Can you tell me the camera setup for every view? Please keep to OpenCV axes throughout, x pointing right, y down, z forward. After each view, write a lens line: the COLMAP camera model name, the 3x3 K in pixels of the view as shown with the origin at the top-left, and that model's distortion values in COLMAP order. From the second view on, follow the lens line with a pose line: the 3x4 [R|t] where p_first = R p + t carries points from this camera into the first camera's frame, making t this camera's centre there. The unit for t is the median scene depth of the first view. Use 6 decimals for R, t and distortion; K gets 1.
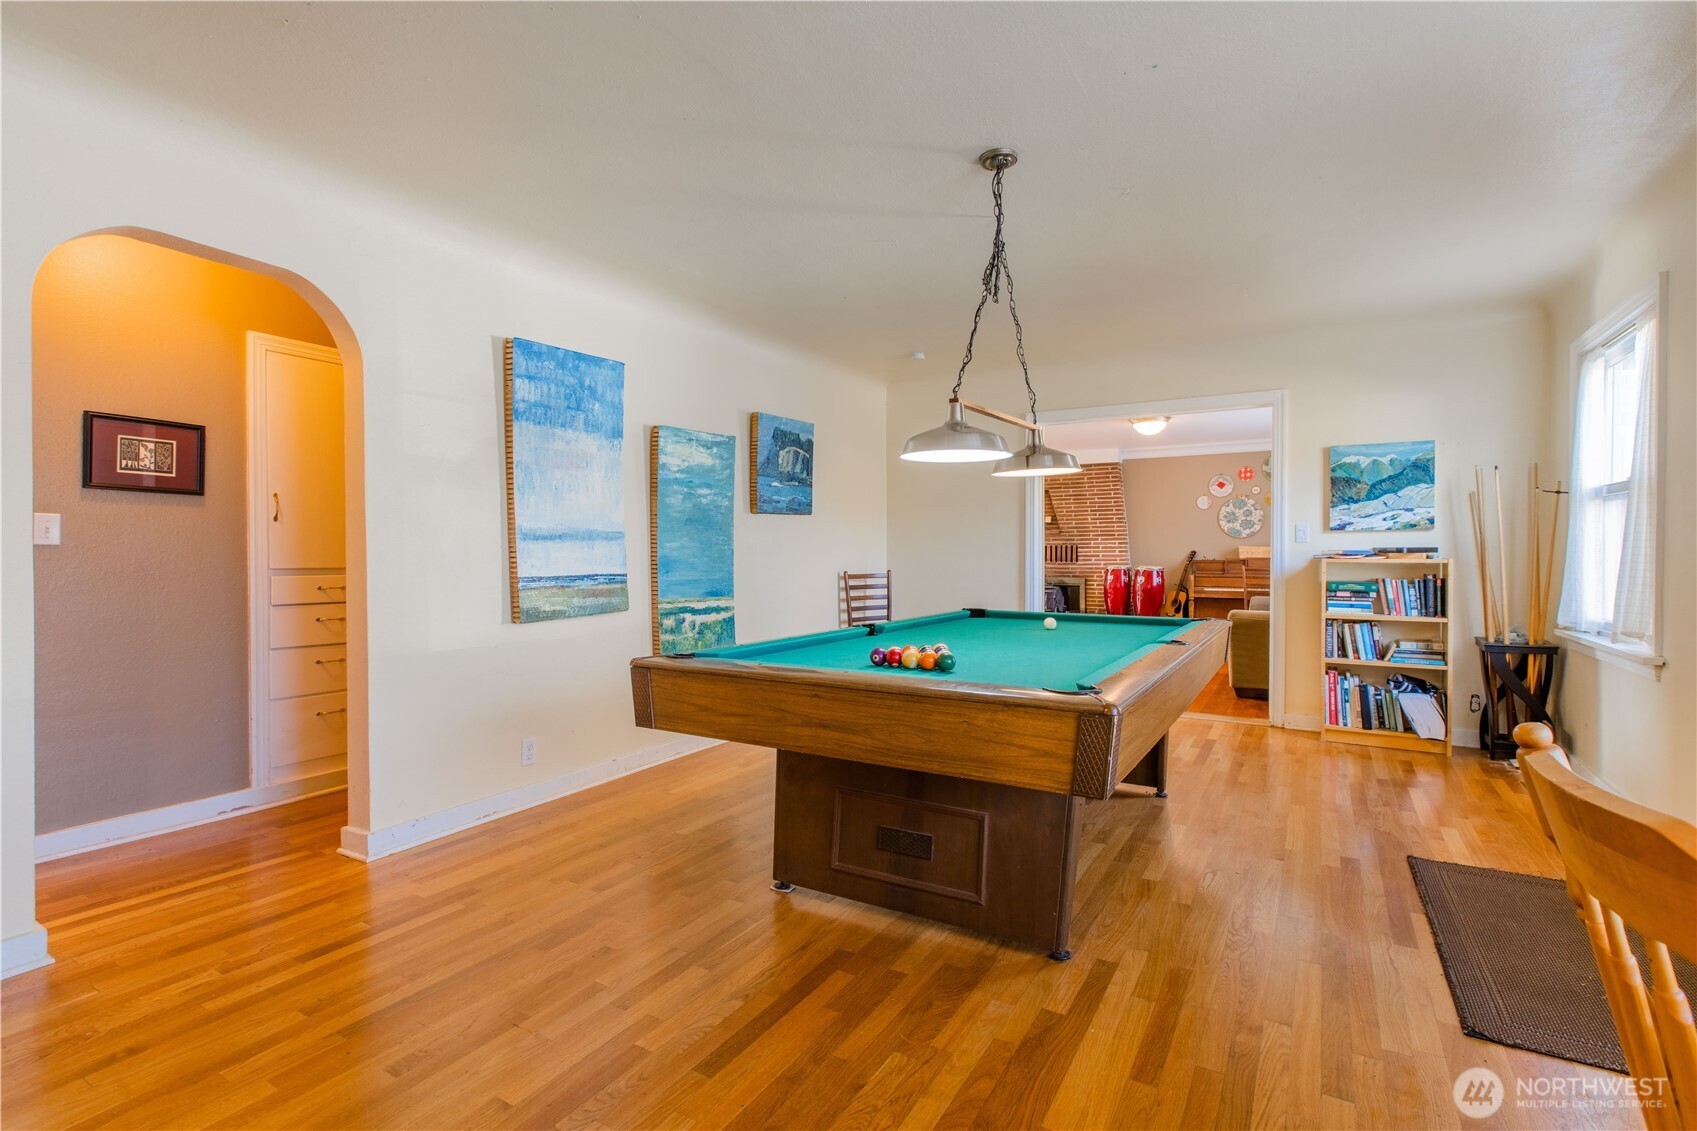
lens RADIAL K [[773.3, 0, 848.5], [0, 773.3, 565.5], [0, 0, 1]] dist [-0.001589, -0.000645]
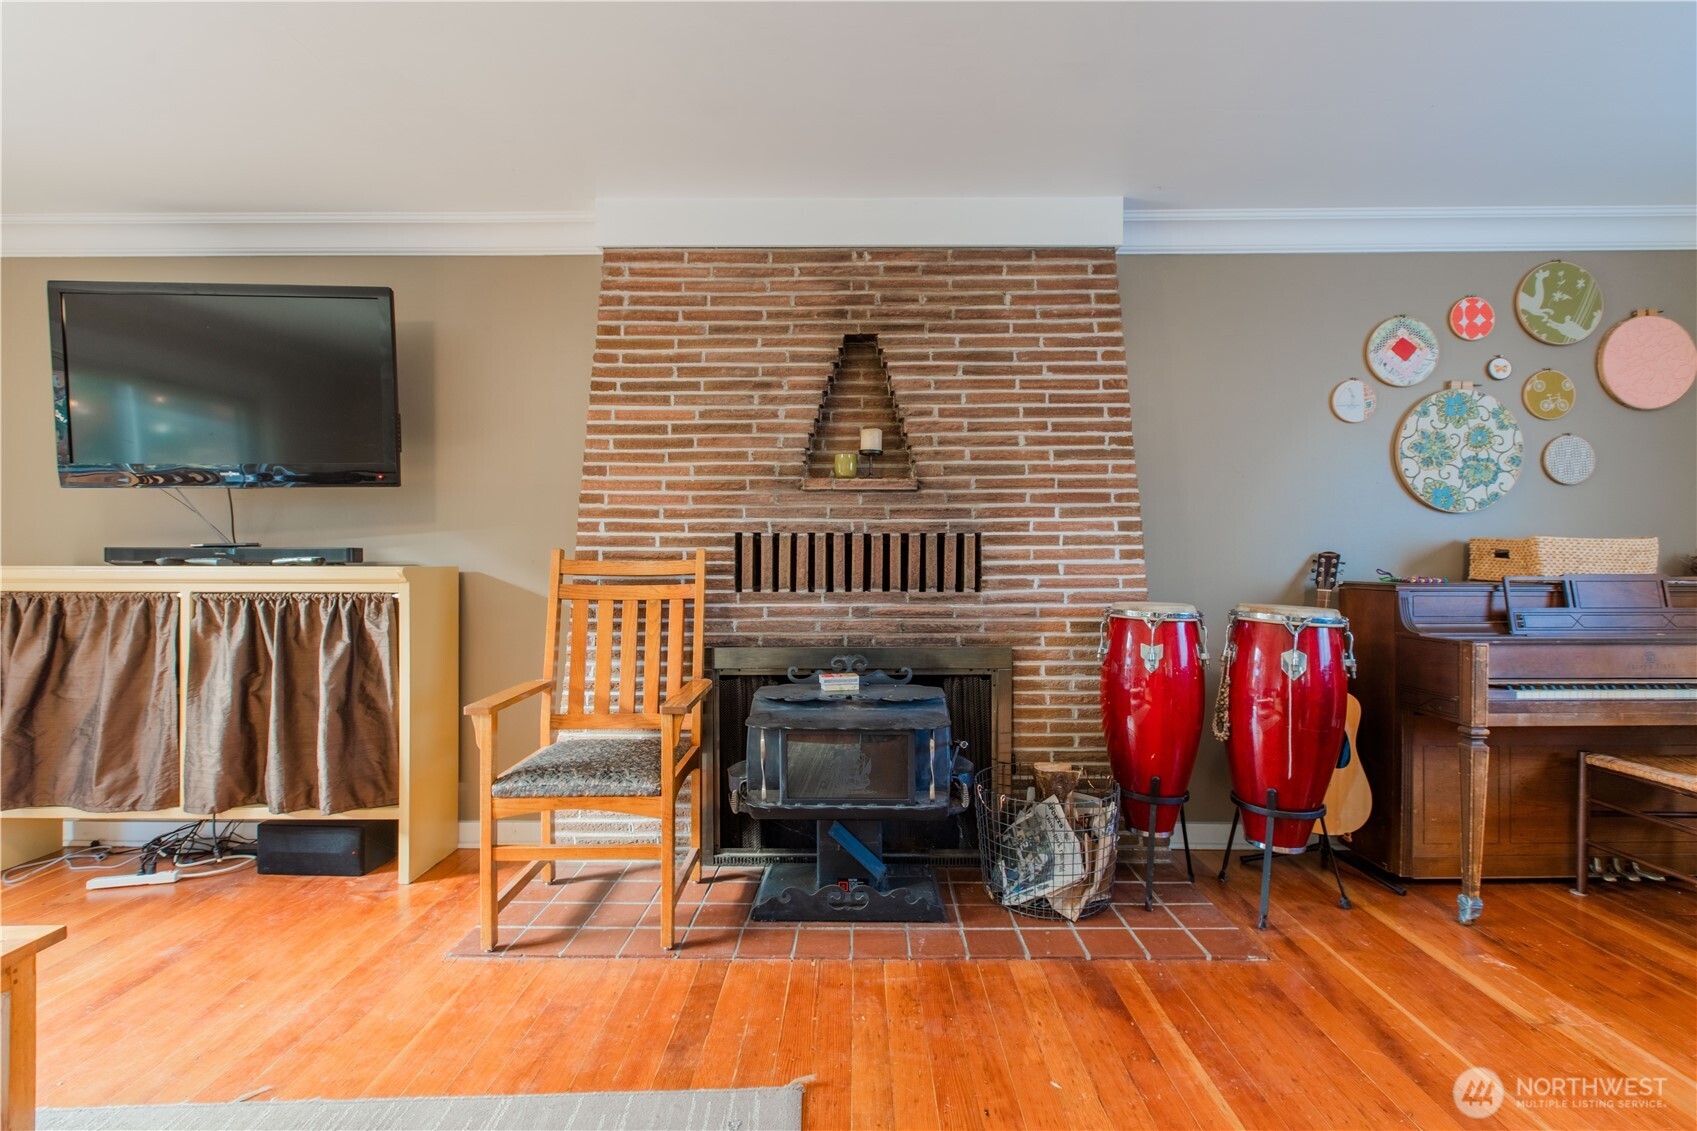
lens RADIAL K [[773.3, 0, 848.5], [0, 773.3, 565.5], [0, 0, 1]] dist [-0.001589, -0.000645]
pose [[0.861042, -0.003012, 0.508525, 0.118653], [0.008087, 0.999937, -0.007770, -0.013009], [-0.508470, 0.010803, 0.861012, 0.841572]]
